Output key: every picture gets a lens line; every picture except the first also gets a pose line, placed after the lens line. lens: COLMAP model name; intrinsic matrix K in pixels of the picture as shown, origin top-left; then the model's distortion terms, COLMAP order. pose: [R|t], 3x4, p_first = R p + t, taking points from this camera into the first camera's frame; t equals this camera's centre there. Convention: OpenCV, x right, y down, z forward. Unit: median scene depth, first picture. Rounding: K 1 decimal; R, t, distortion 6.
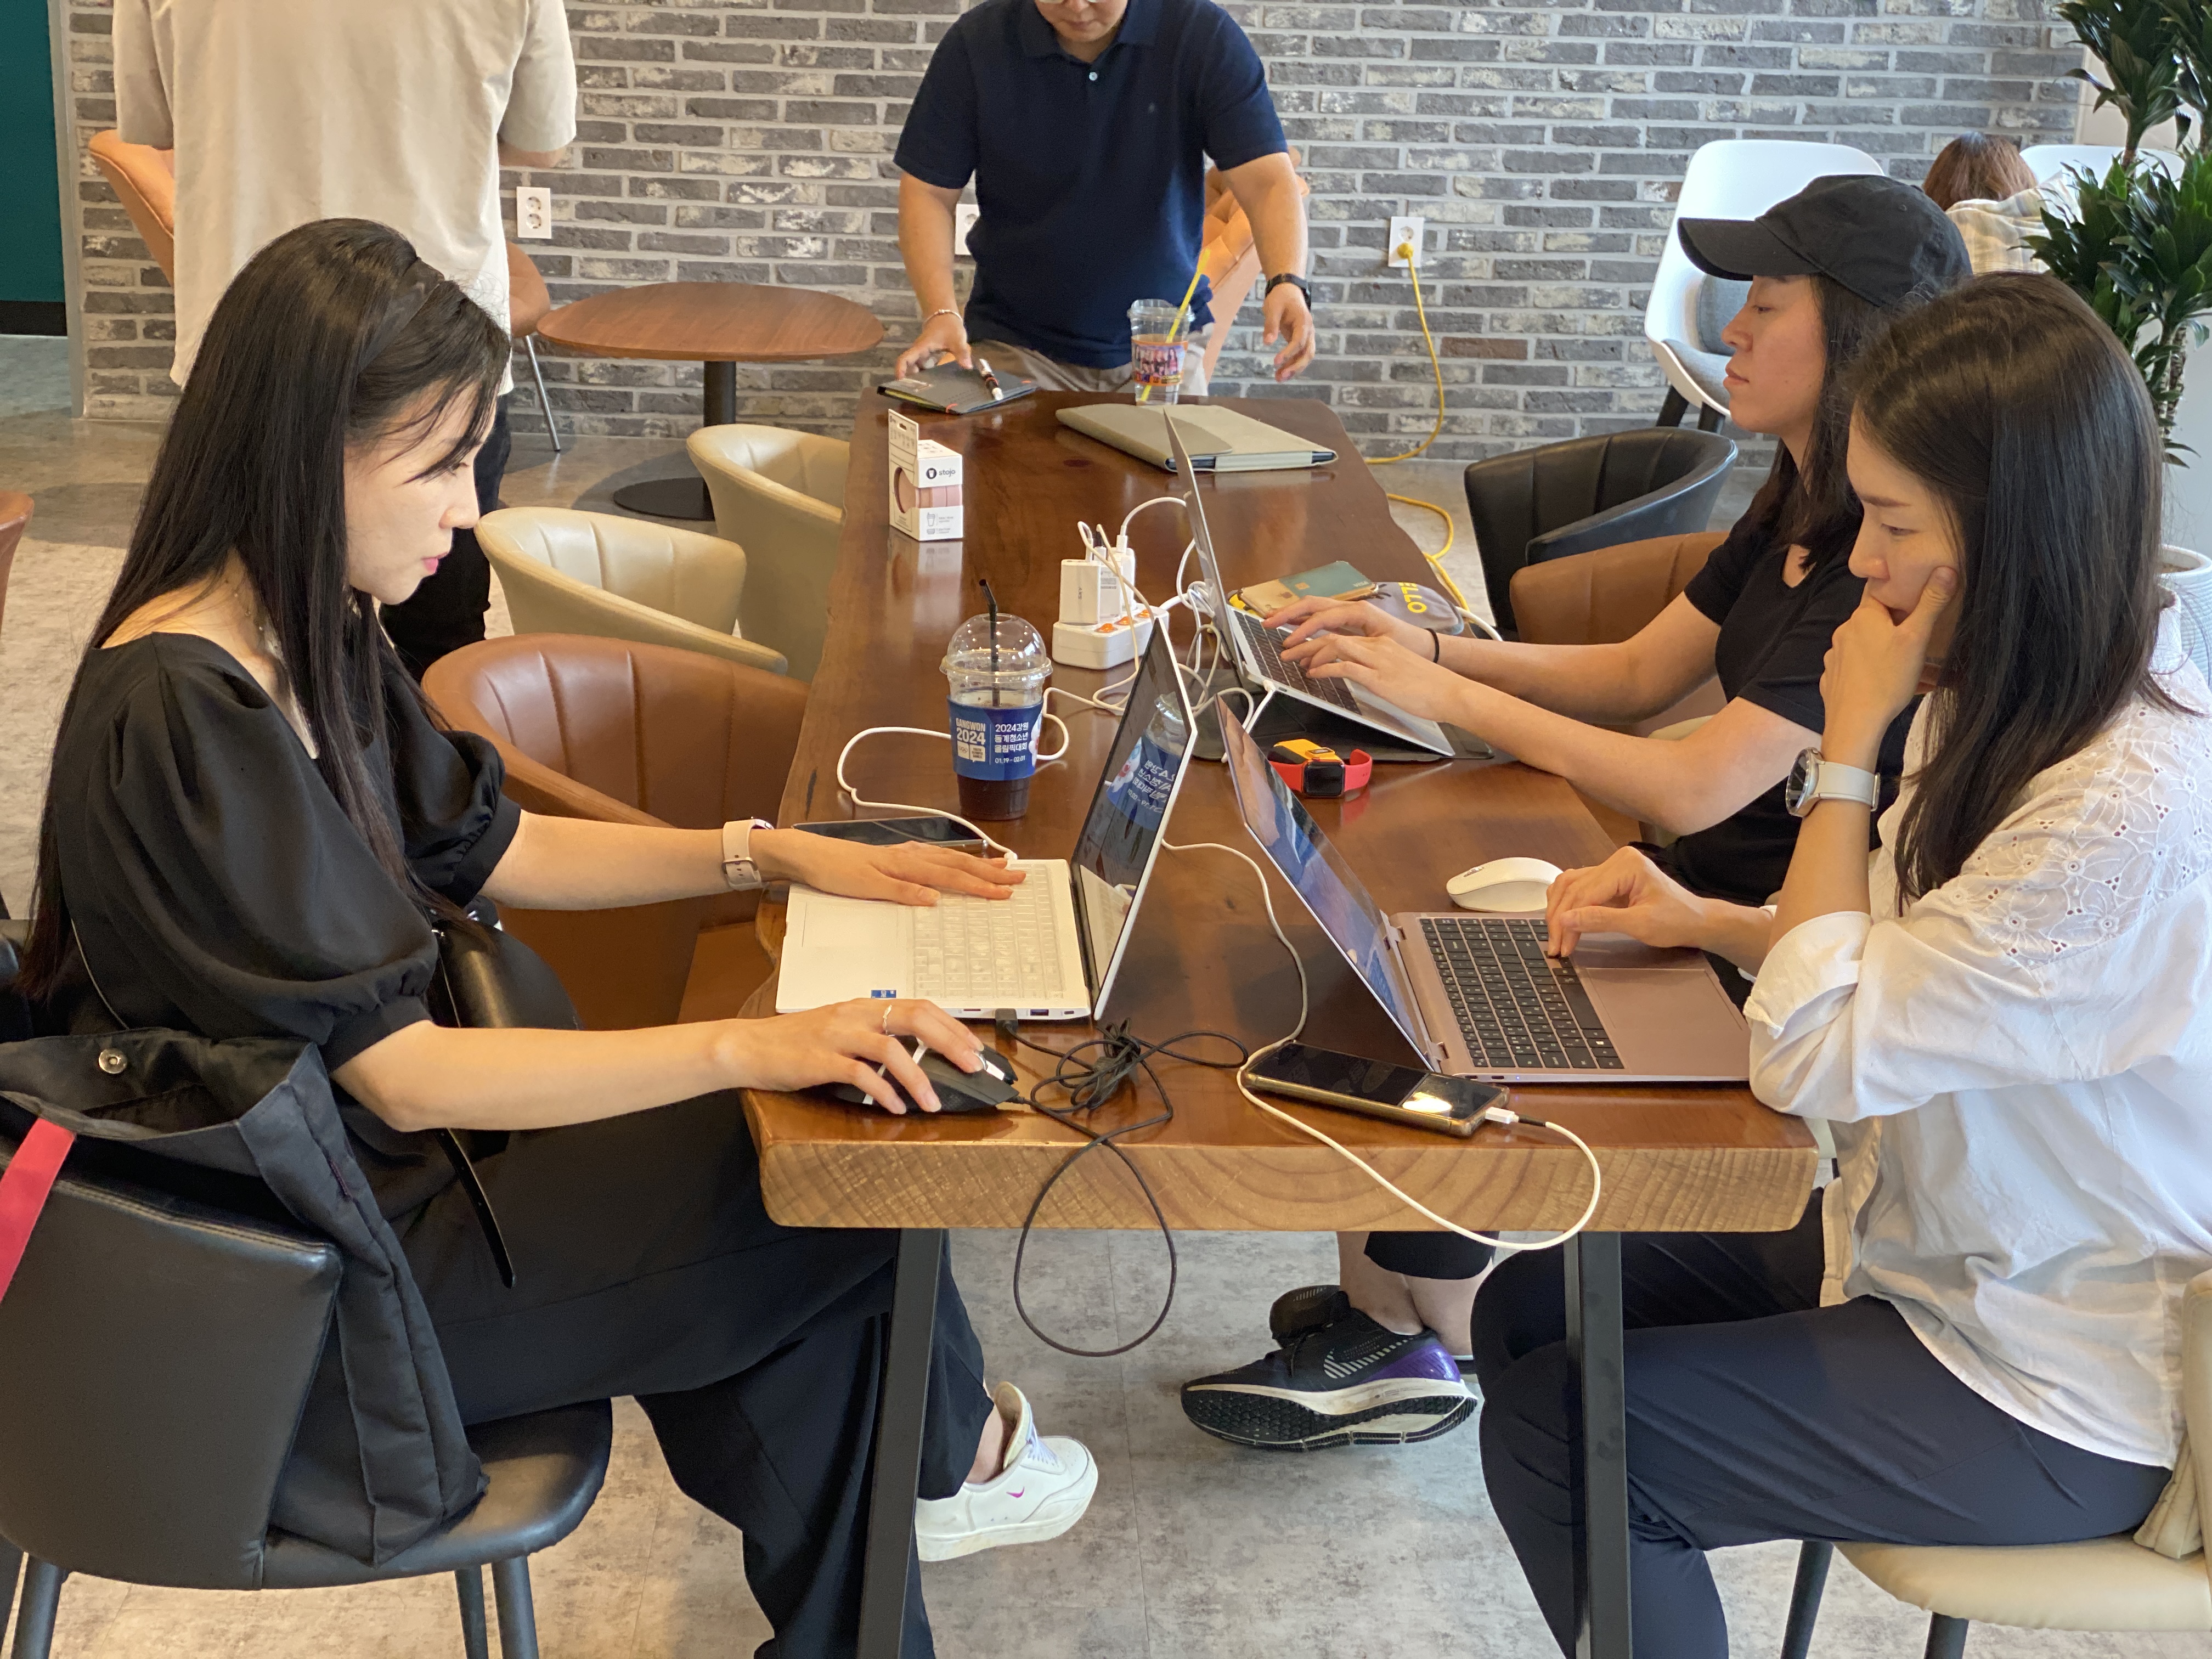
lens RADIAL K [[3347.5, 0, 1106.0], [0, 3347.5, 829.5], [0, 0, 1]] dist [0.339402, -0.574337]
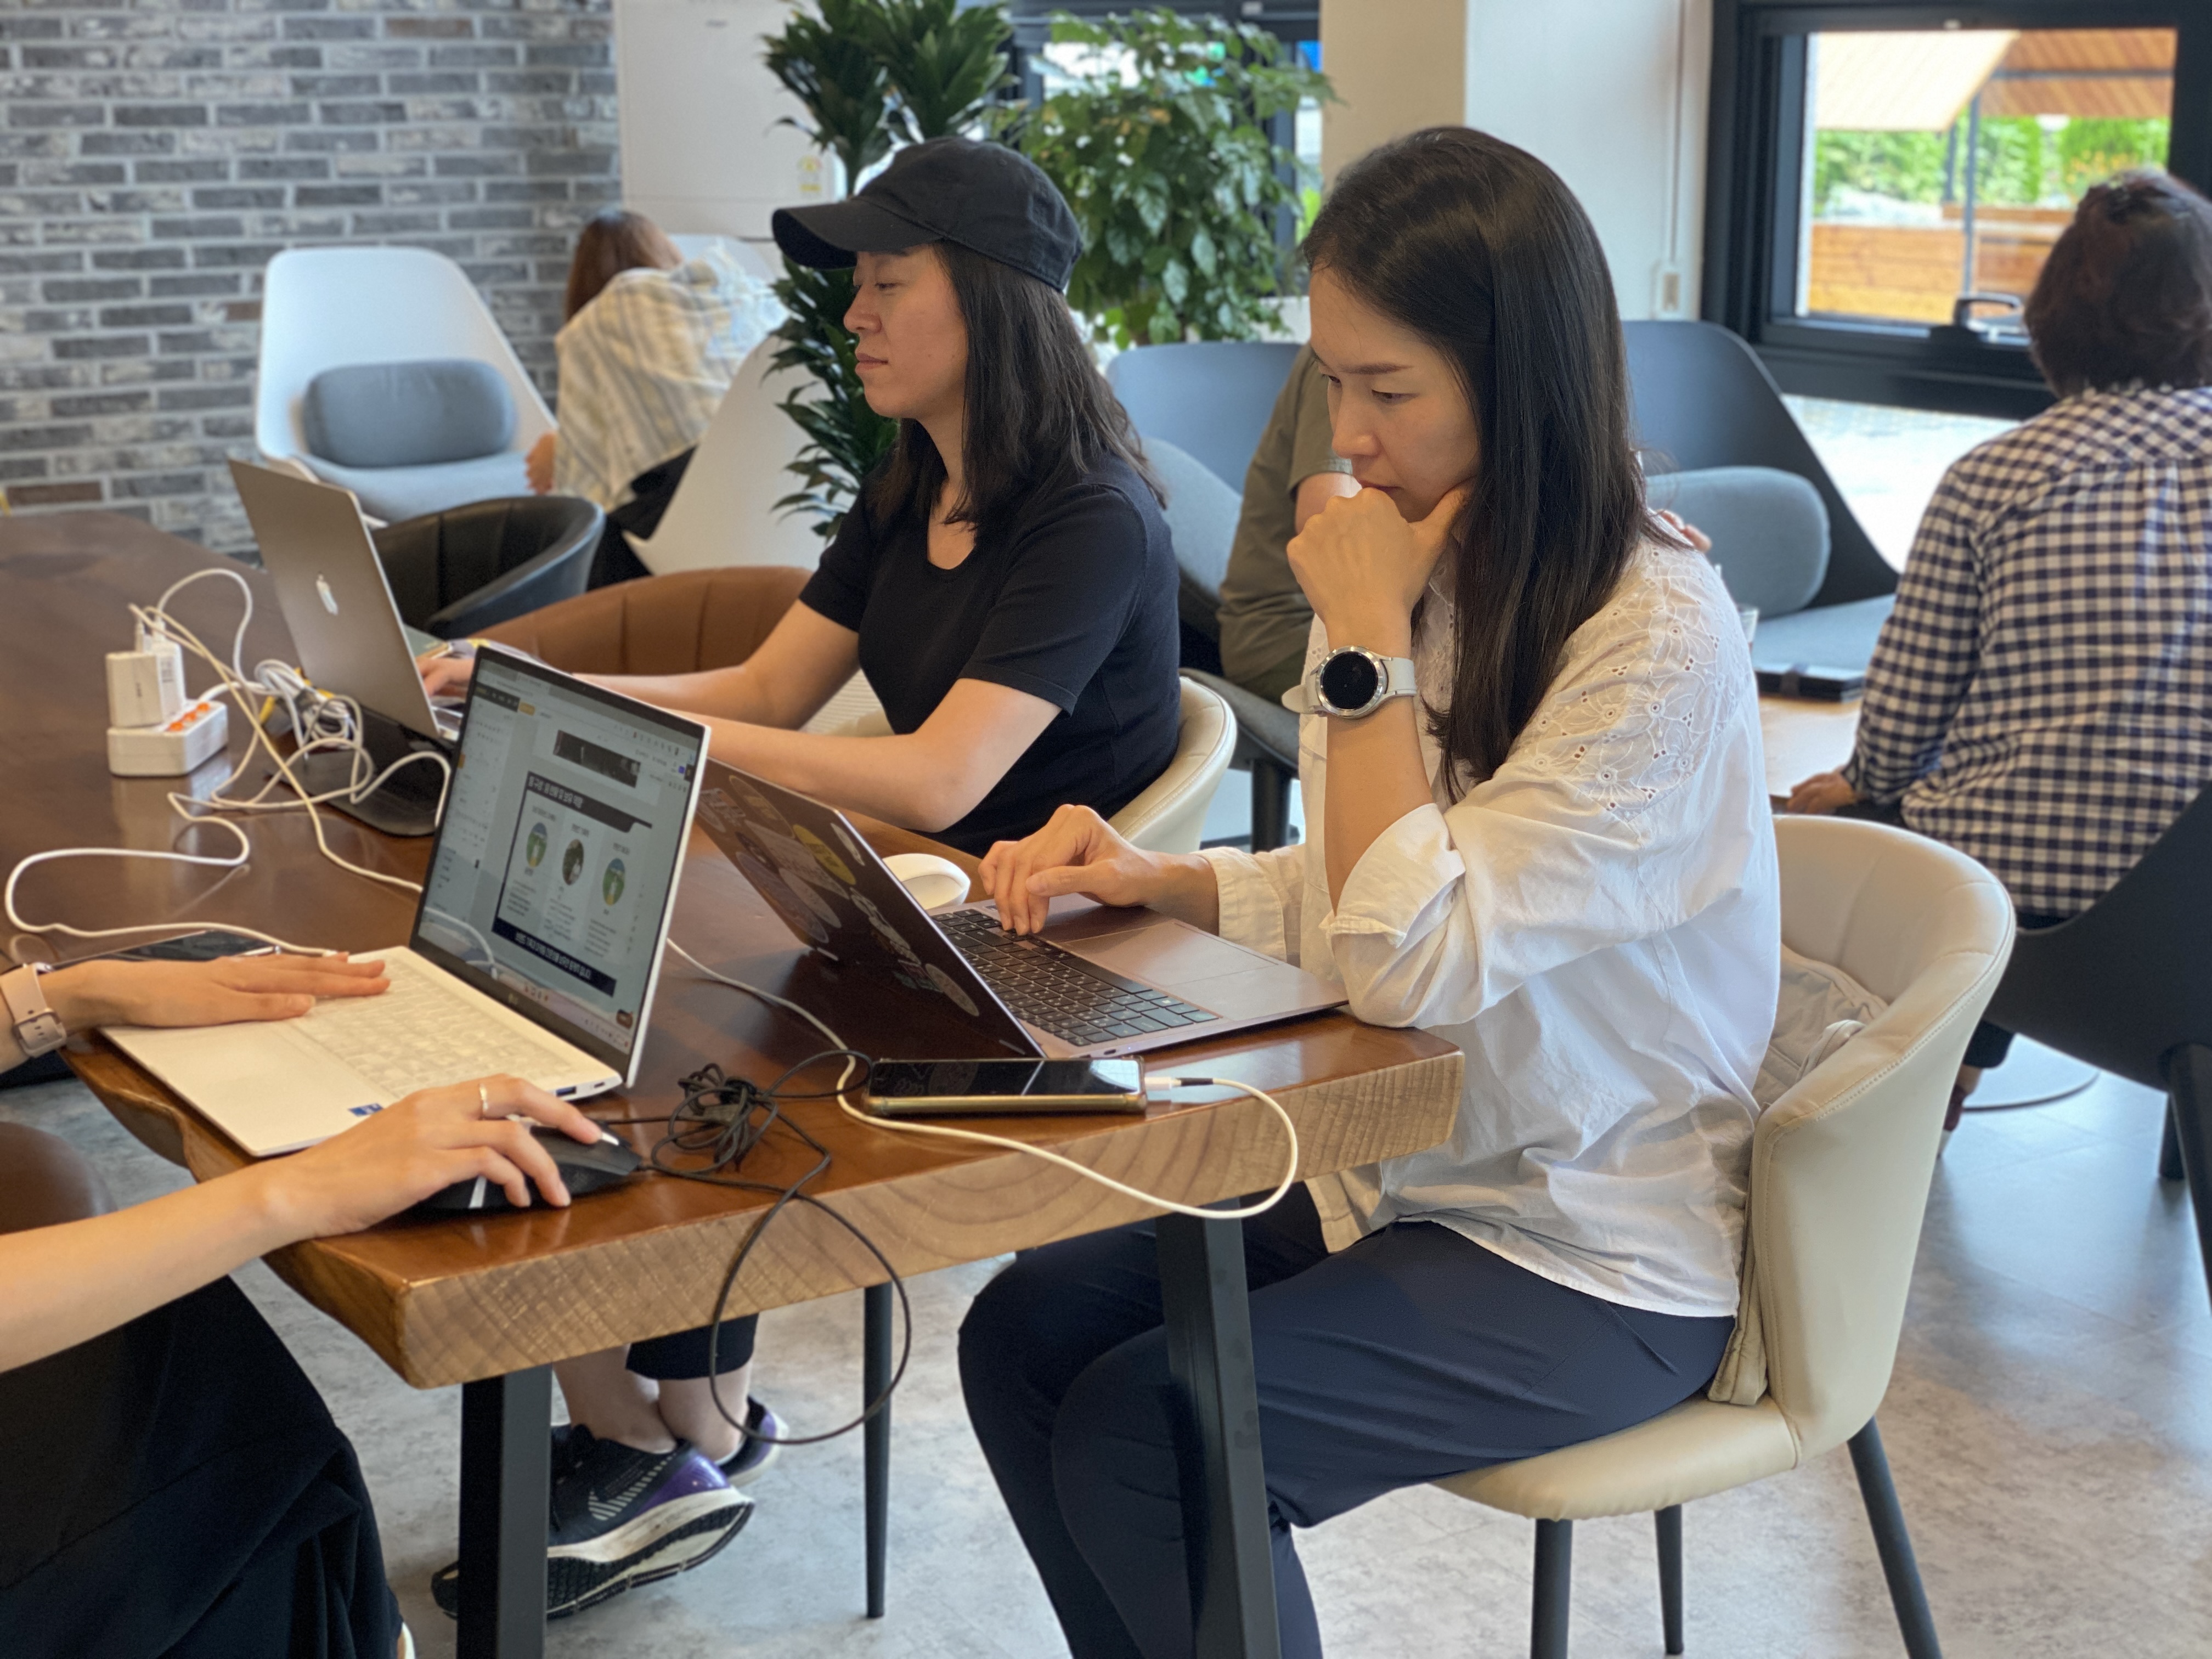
lens RADIAL K [[3398.4, 0, 1106.0], [0, 3398.4, 829.5], [0, 0, 1]] dist [0.222131, -0.209000]
pose [[0.888808, -0.163095, 0.428277, -0.169267], [0.182540, 0.983189, -0.004414, 0.012472], [-0.420357, 0.082100, 0.903637, 0.114940]]
